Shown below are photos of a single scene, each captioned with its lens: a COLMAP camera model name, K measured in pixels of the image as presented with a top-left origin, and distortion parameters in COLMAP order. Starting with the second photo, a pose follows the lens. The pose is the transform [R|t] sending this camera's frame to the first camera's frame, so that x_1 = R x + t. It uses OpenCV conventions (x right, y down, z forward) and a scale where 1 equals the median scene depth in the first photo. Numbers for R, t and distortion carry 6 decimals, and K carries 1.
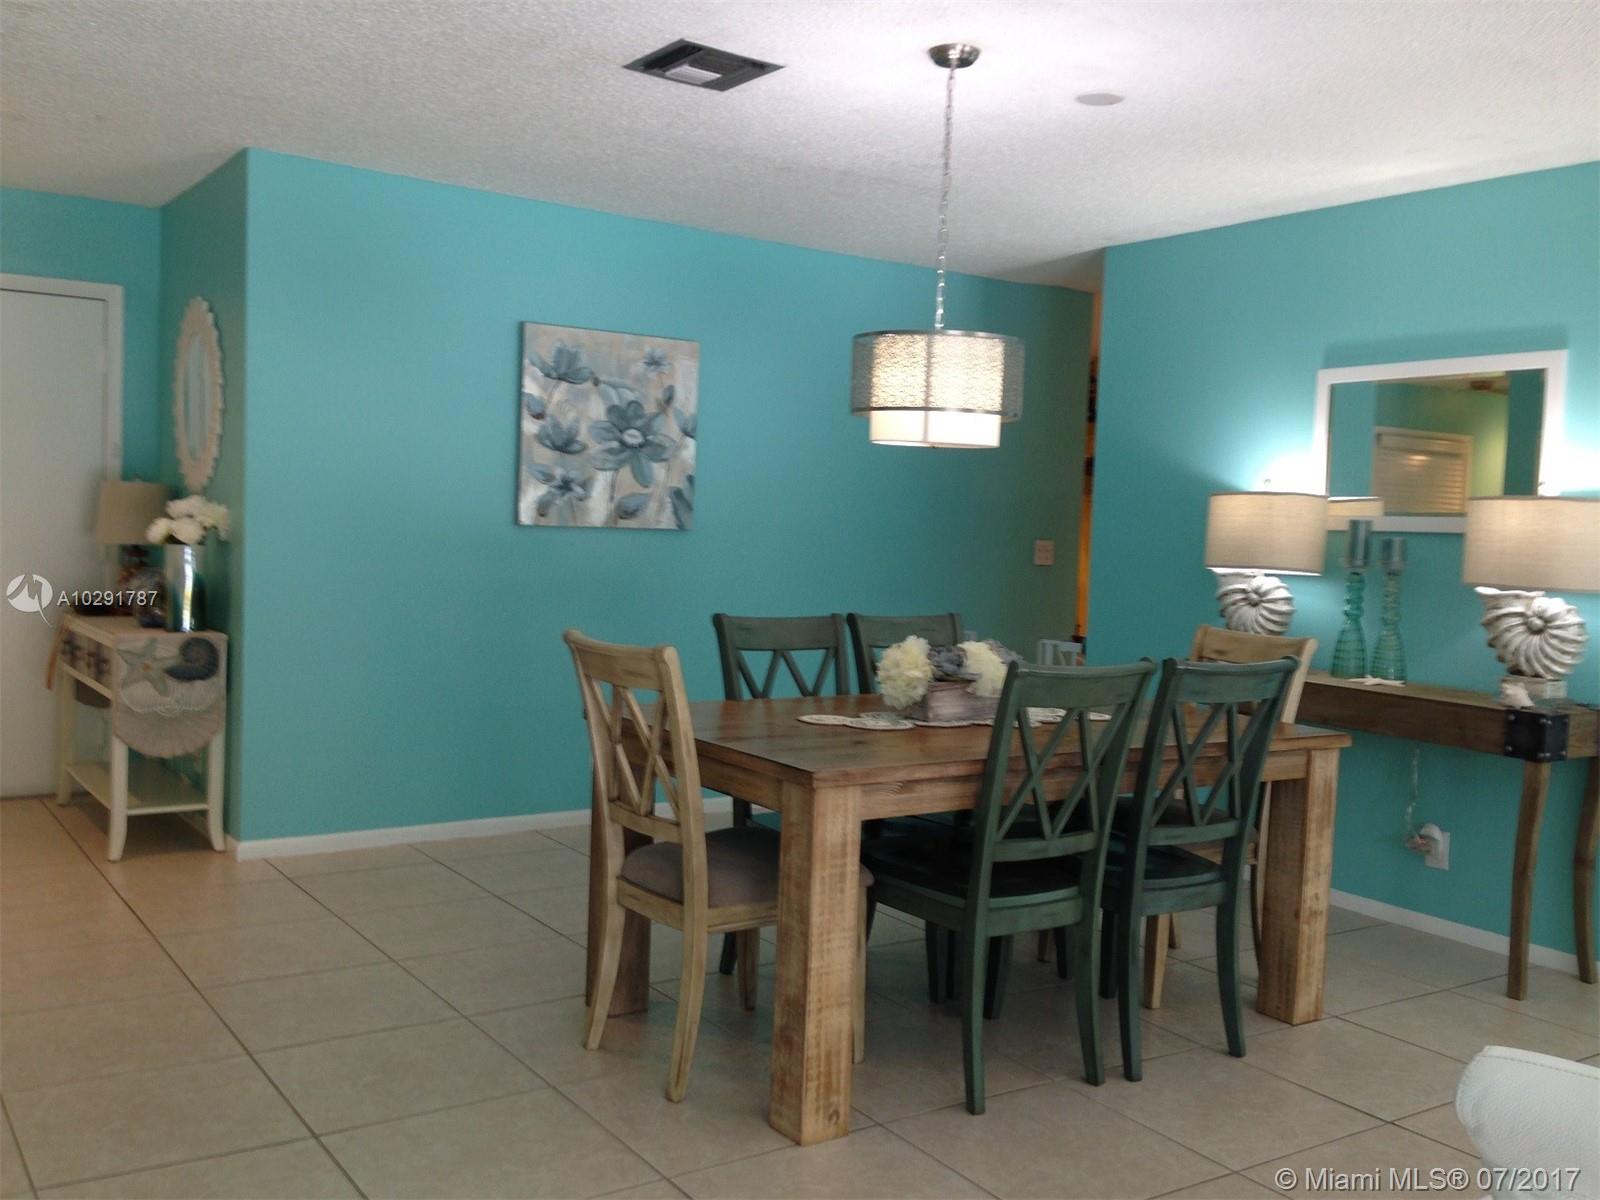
lens RADIAL K [[1514.7, 0, 804.0], [0, 1514.7, 588.4], [0, 0, 1]] dist [0.090153, 0.000000]
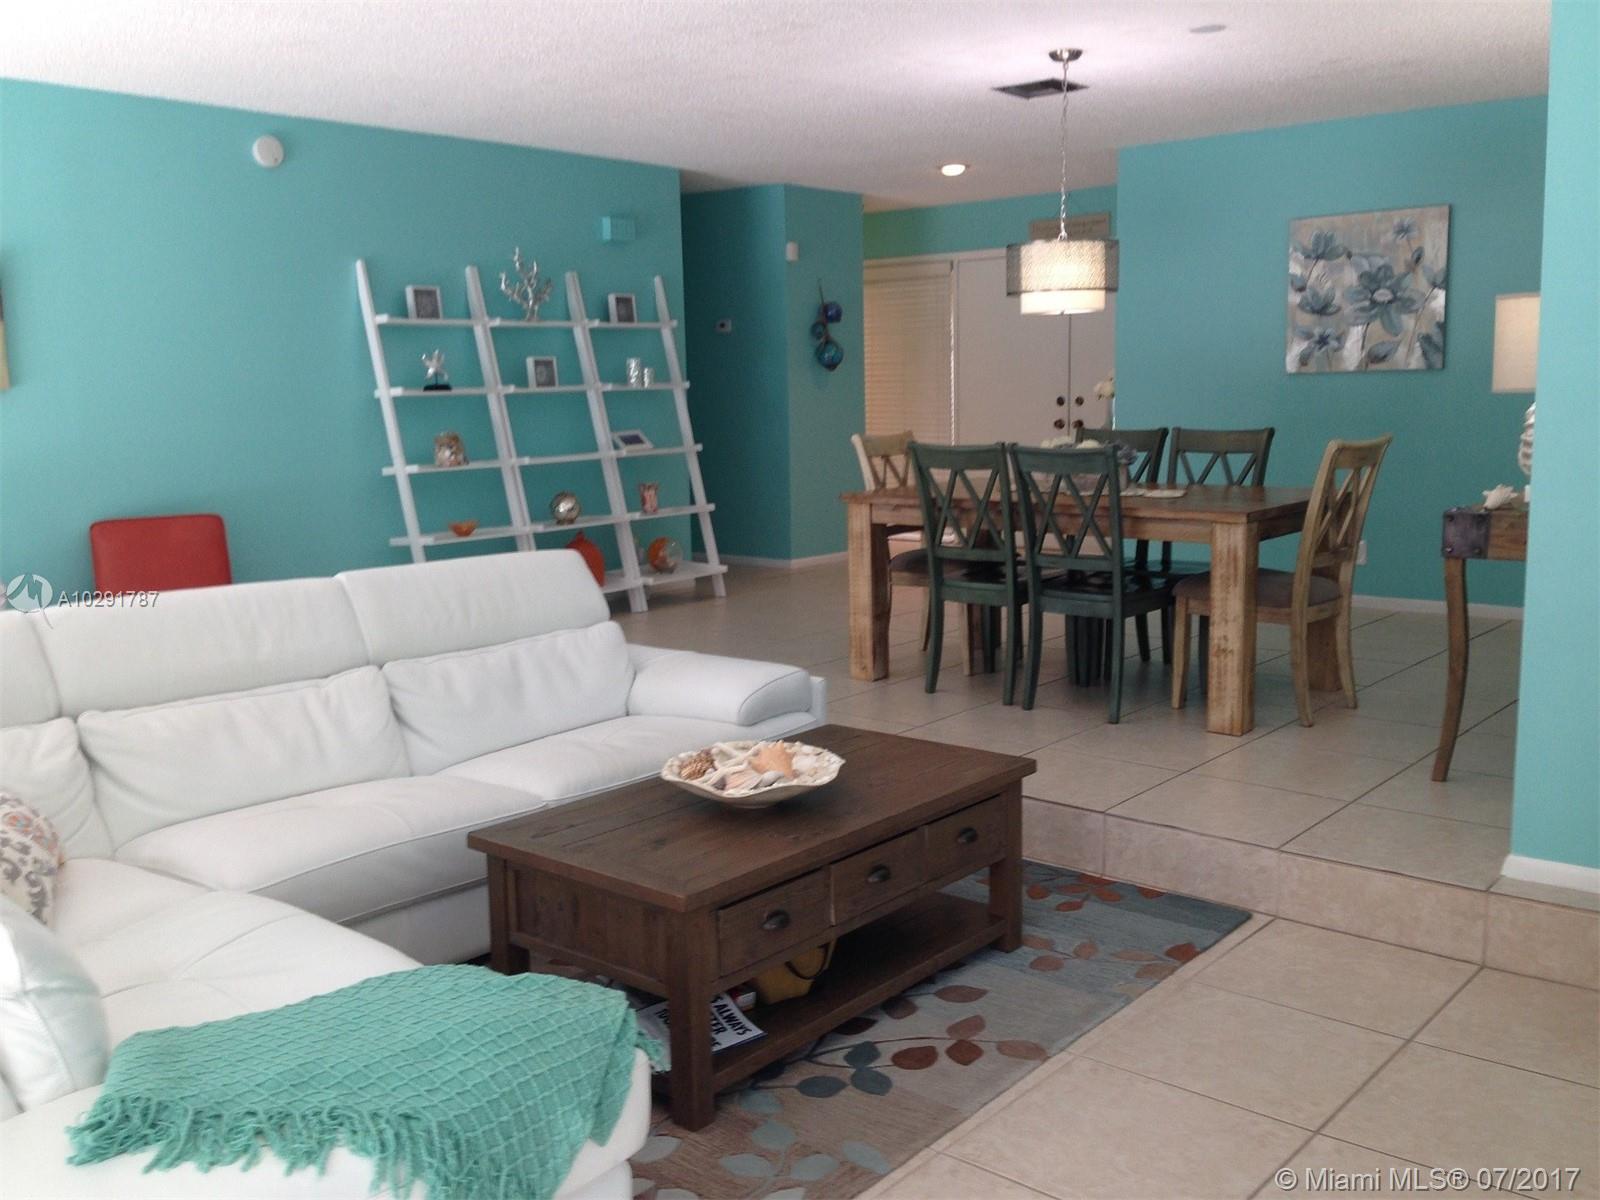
lens RADIAL K [[1514.7, 0, 804.6], [0, 1514.7, 604.0], [0, 0, 1]] dist [0.090153, 0.000000]
pose [[0.254981, 0.099715, -0.961791, 1.010908], [-0.020614, 0.995003, 0.097693, 0.037700], [0.966726, -0.005083, 0.255762, 0.228932]]
